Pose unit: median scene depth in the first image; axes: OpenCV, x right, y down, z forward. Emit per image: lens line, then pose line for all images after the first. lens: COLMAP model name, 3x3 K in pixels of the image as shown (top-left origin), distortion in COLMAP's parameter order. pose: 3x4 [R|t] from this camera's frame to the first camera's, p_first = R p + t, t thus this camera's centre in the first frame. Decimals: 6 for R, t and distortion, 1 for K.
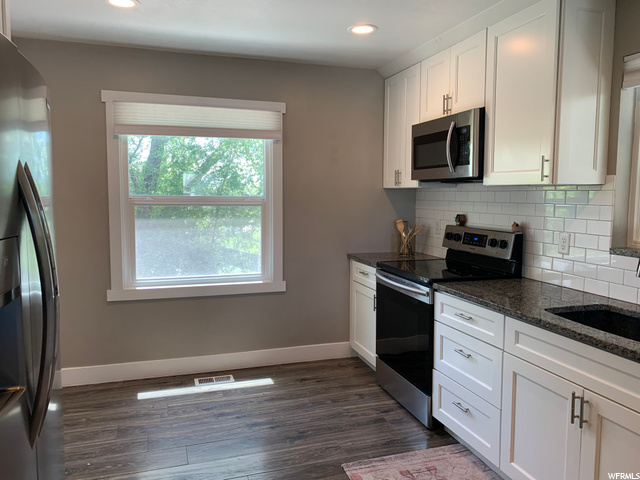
lens RADIAL K [[486.1, 0, 318.2], [0, 486.1, 235.0], [0, 0, 1]] dist [0.046501, -0.067864]
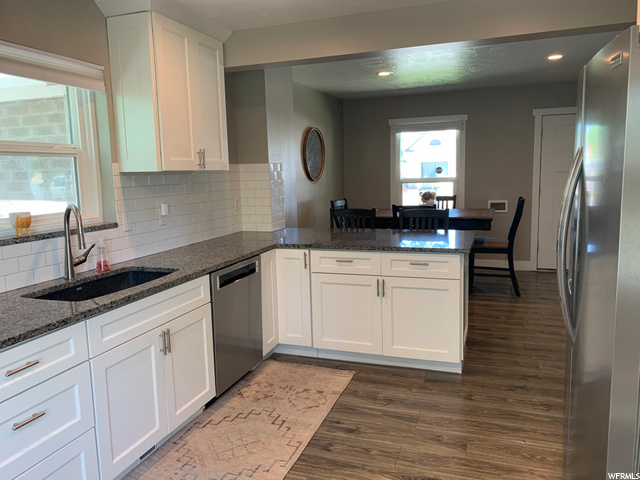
lens RADIAL K [[486.1, 0, 319.1], [0, 486.1, 233.8], [0, 0, 1]] dist [0.046501, -0.067864]
pose [[-0.791354, -0.062822, 0.608122, -0.364778], [0.075338, 0.977104, 0.198978, -0.100010], [-0.606698, 0.203277, -0.768502, 1.069561]]
